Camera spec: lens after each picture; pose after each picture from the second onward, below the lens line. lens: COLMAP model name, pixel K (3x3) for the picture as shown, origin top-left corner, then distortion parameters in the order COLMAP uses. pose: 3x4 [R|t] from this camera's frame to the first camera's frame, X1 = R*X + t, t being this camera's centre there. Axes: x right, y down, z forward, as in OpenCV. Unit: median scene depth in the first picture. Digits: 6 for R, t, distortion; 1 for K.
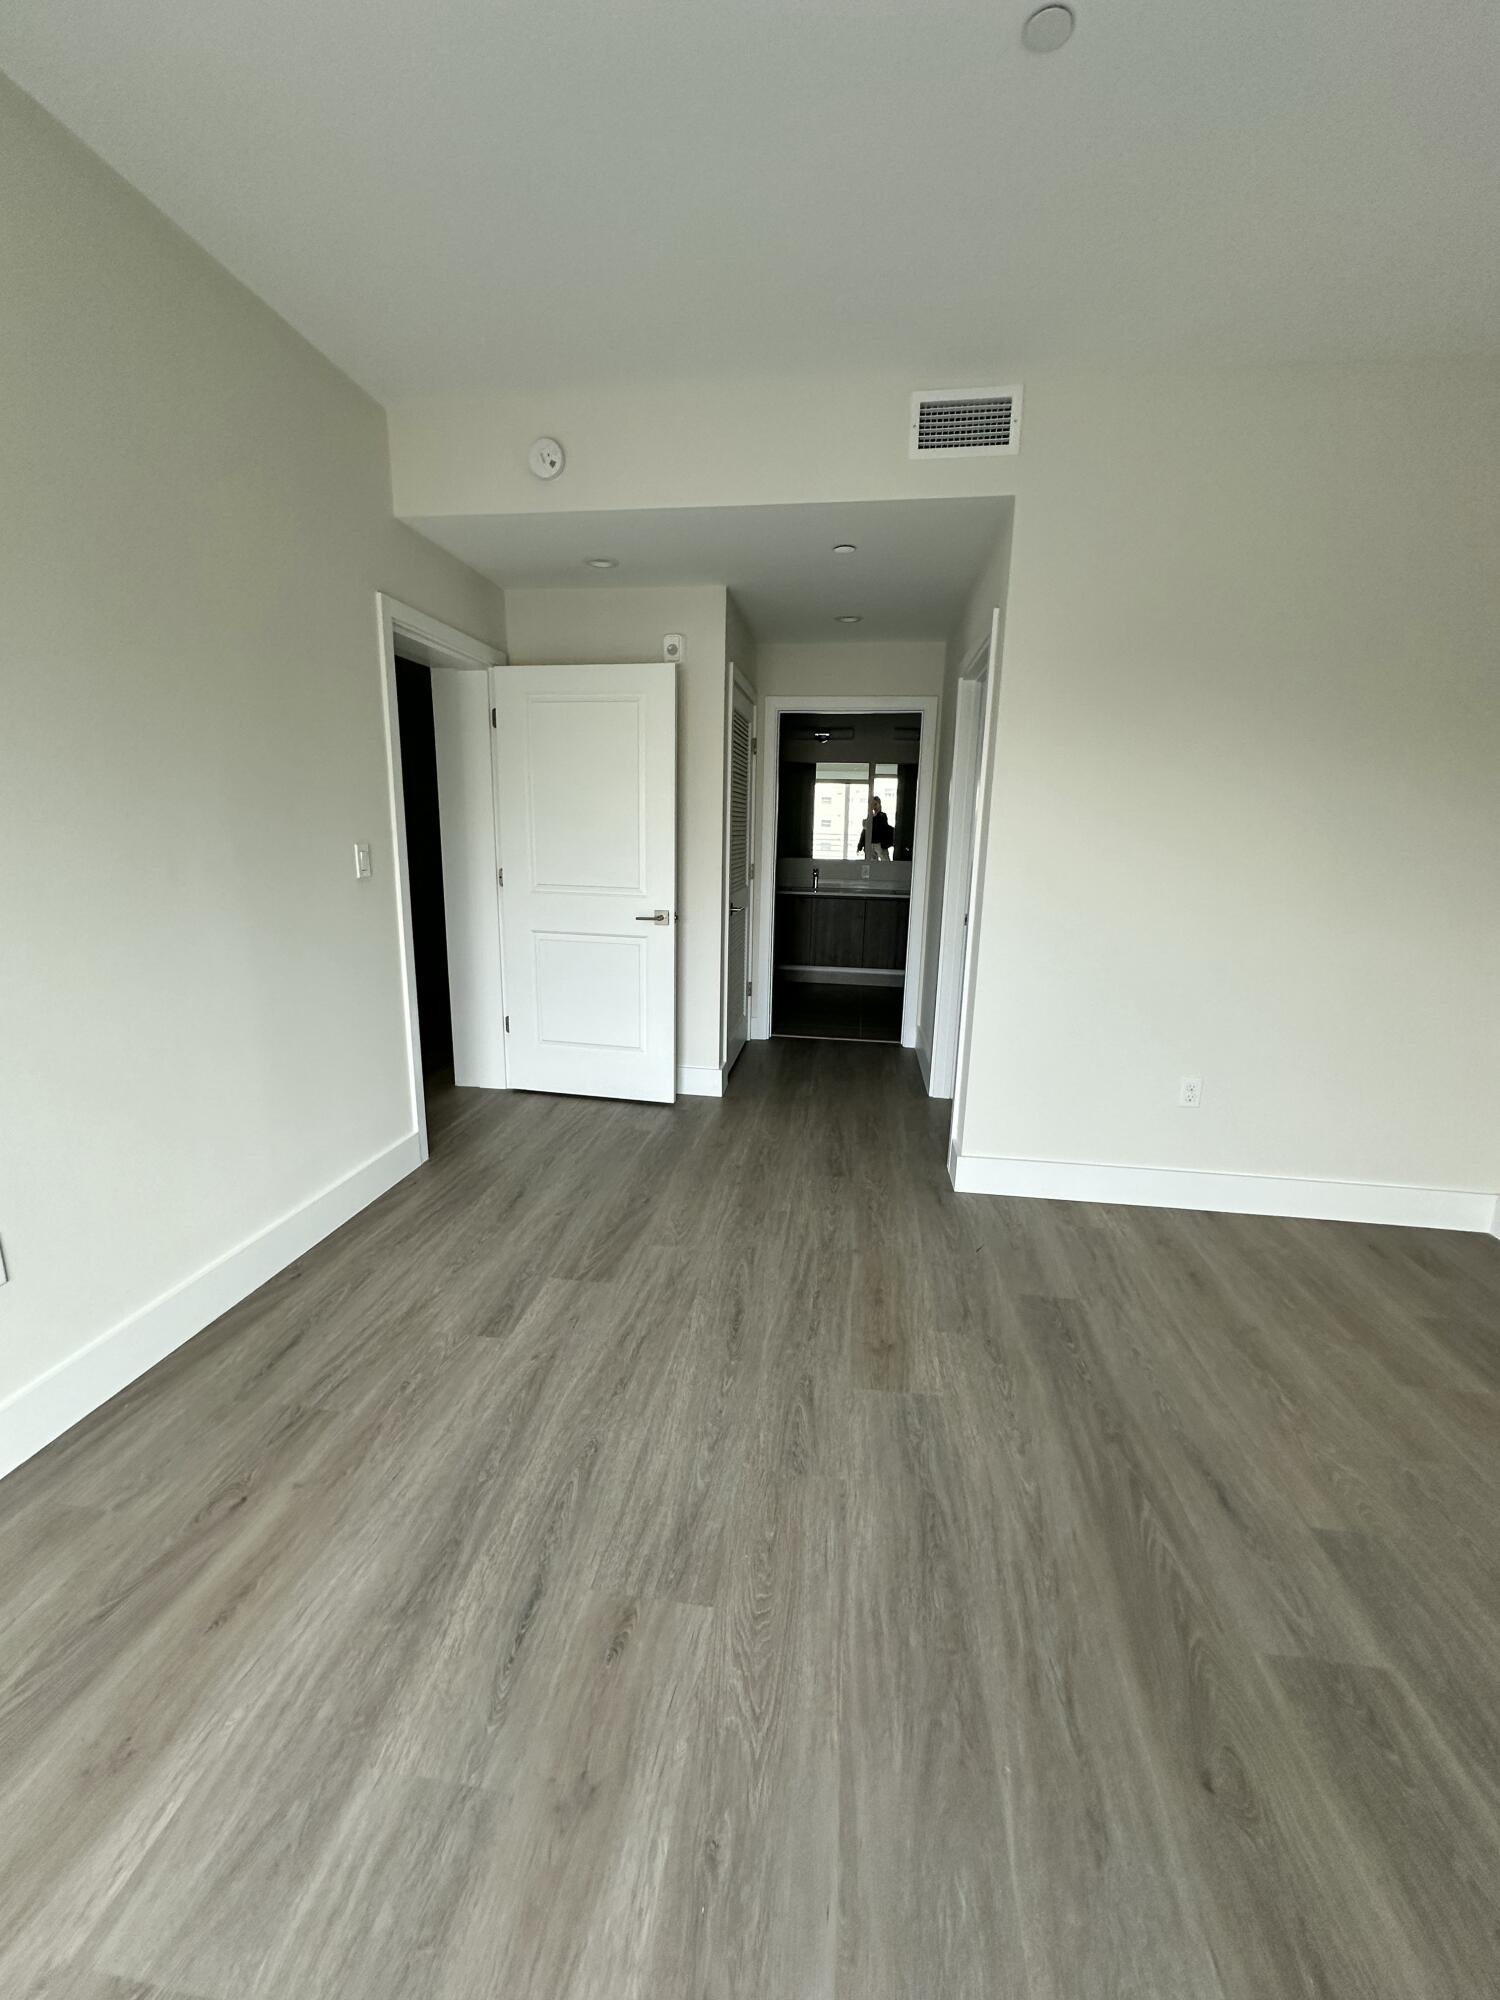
lens RADIAL K [[806.2, 0, 737.0], [0, 806.2, 990.6], [0, 0, 1]] dist [-0.001511, 0.000785]
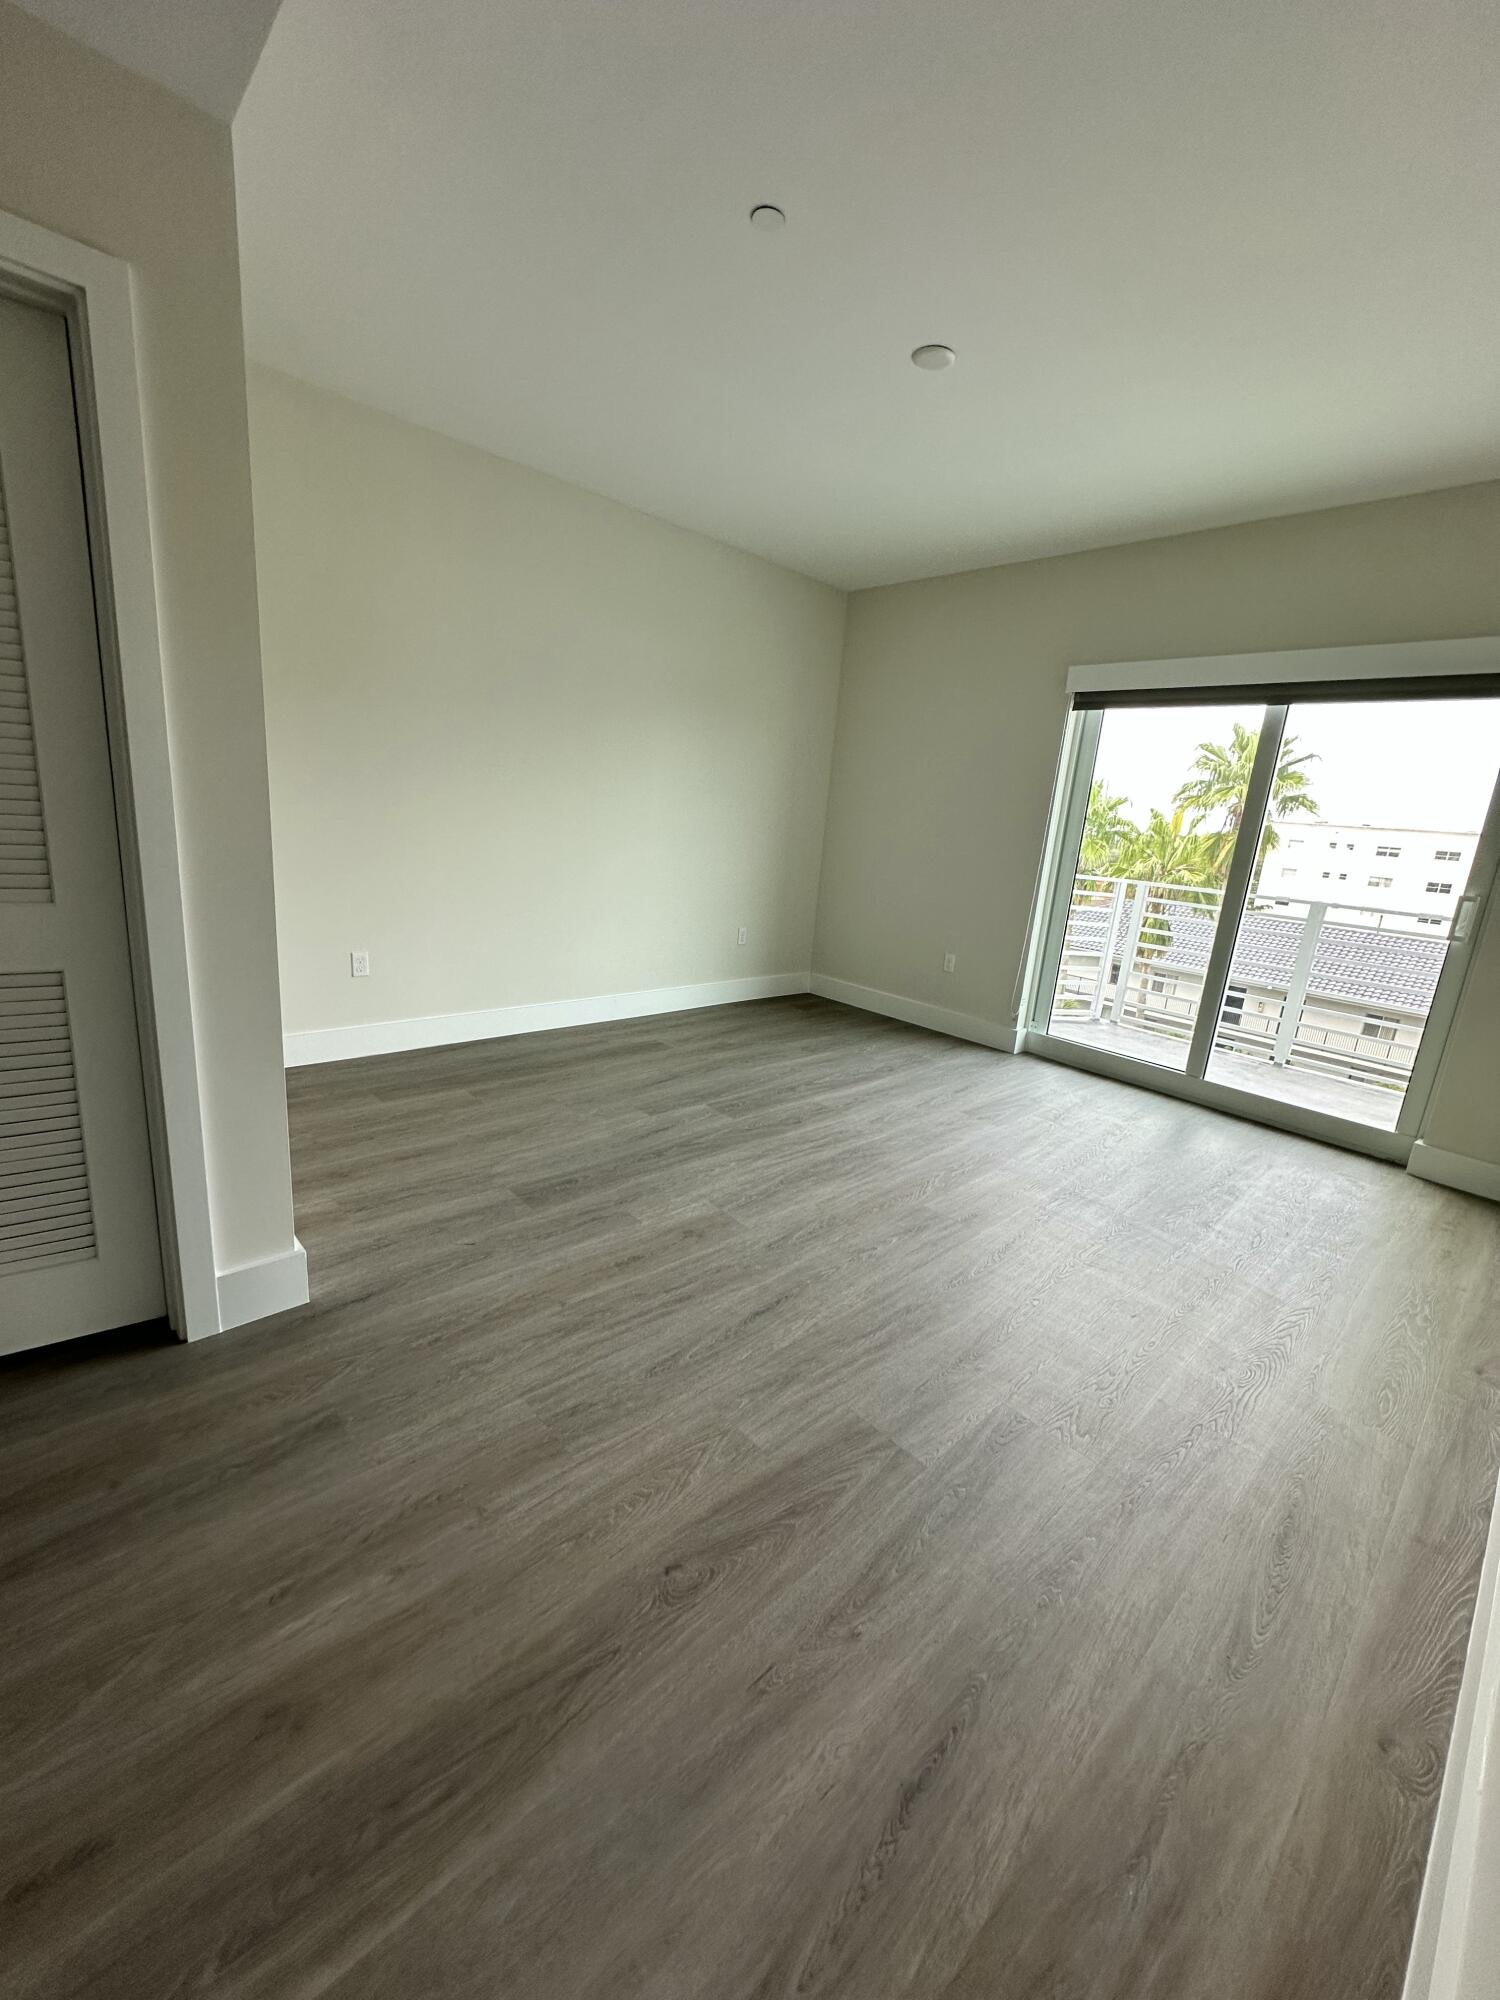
lens RADIAL K [[806.2, 0, 747.4], [0, 806.2, 1002.5], [0, 0, 1]] dist [-0.001511, 0.000785]
pose [[-0.783398, -0.229198, 0.577716, -0.455428], [0.023228, 0.918074, 0.395727, -0.309485], [-0.621087, 0.323431, -0.713893, 1.590266]]
